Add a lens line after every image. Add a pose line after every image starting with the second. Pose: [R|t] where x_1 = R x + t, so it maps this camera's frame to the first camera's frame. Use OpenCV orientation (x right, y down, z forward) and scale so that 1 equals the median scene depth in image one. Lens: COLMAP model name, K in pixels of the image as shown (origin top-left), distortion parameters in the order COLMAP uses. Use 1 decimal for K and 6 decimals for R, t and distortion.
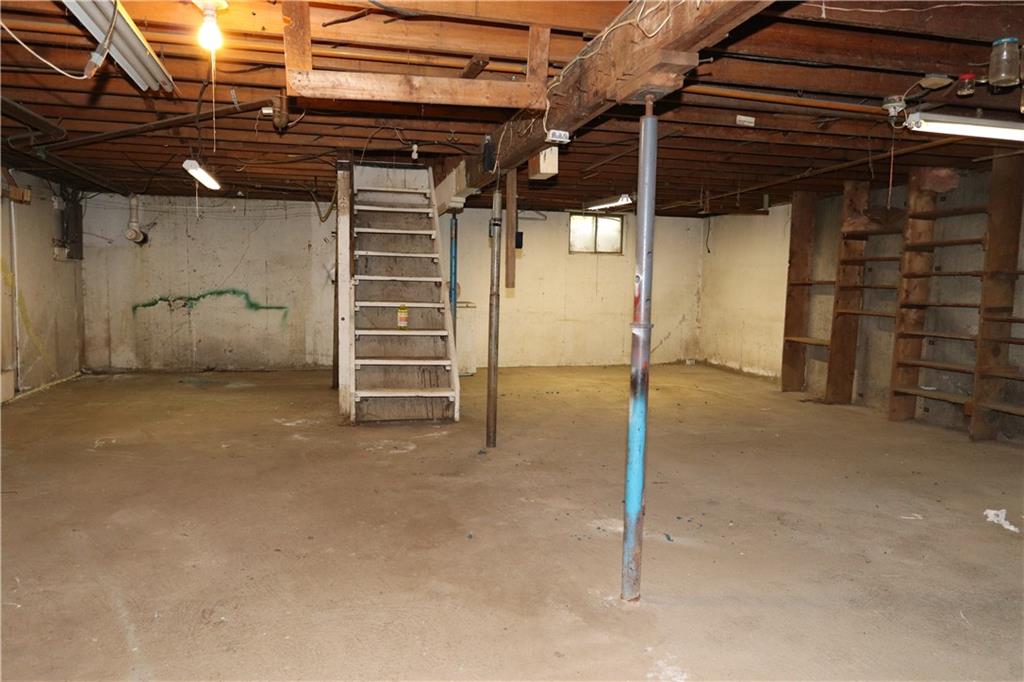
lens RADIAL K [[687.9, 0, 514.0], [0, 687.9, 347.9], [0, 0, 1]] dist [-0.023593, 0.022371]
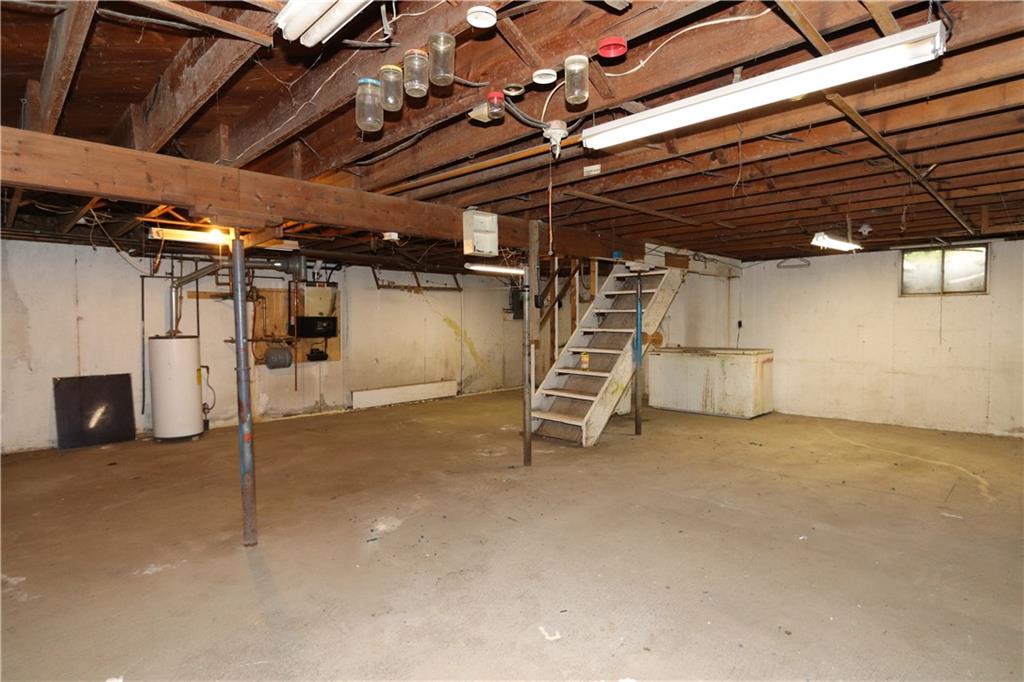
lens RADIAL K [[541.7, 0, 511.1], [0, 541.7, 346.2], [0, 0, 1]] dist [-0.022462, -0.000476]
pose [[0.513201, 0.015425, -0.858130, 0.842520], [-0.068499, 0.997385, -0.023038, -0.051391], [0.855531, 0.070604, 0.512915, 0.480426]]
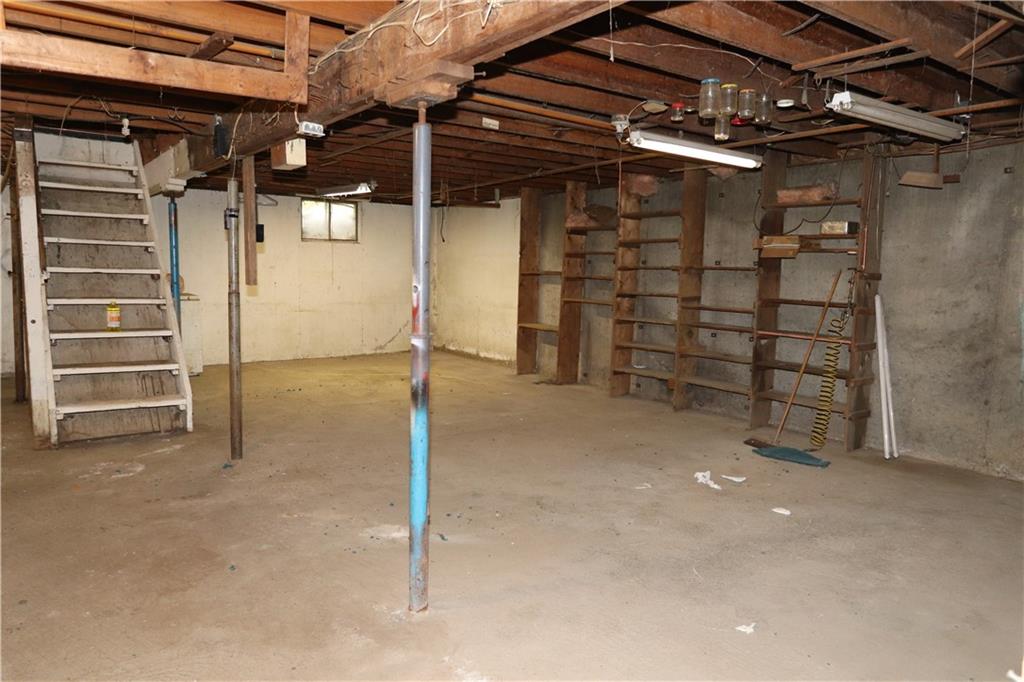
lens RADIAL K [[687.9, 0, 514.1], [0, 687.9, 348.9], [0, 0, 1]] dist [-0.023593, 0.022371]
pose [[0.922933, -0.043632, 0.382480, -0.037461], [0.032560, 0.998844, 0.035375, -0.024011], [-0.383581, -0.020196, 0.923286, 0.018736]]
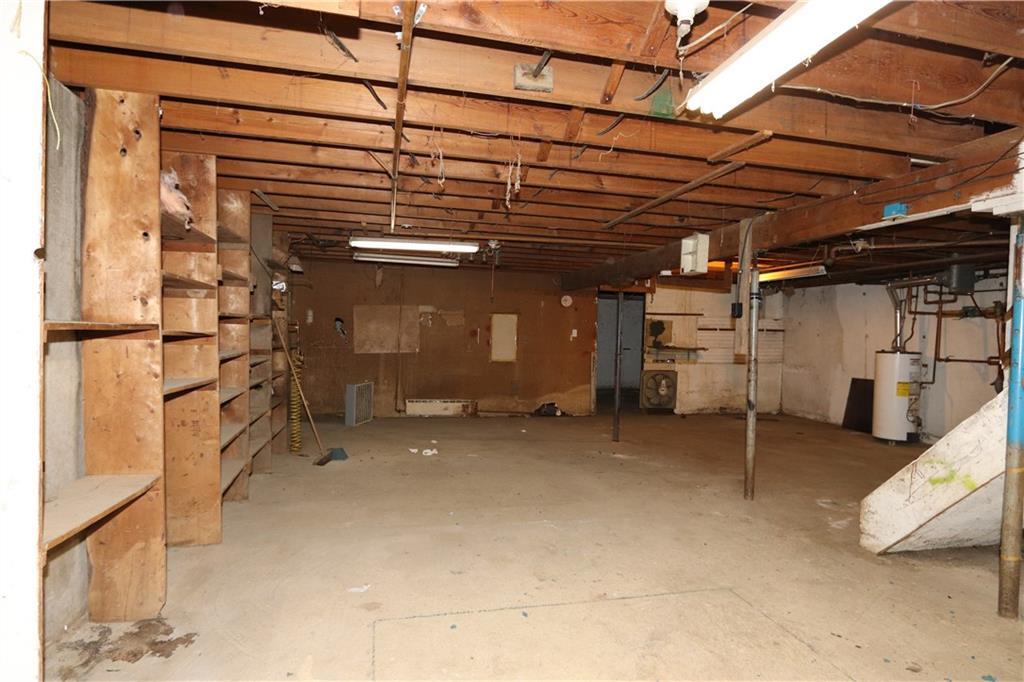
lens RADIAL K [[541.7, 0, 515.7], [0, 541.7, 343.6], [0, 0, 1]] dist [-0.022462, -0.000476]
pose [[-0.999155, -0.041017, 0.002549, 0.365596], [-0.040486, 0.993071, 0.110324, -0.192817], [-0.007057, 0.110127, -0.993892, 1.936142]]
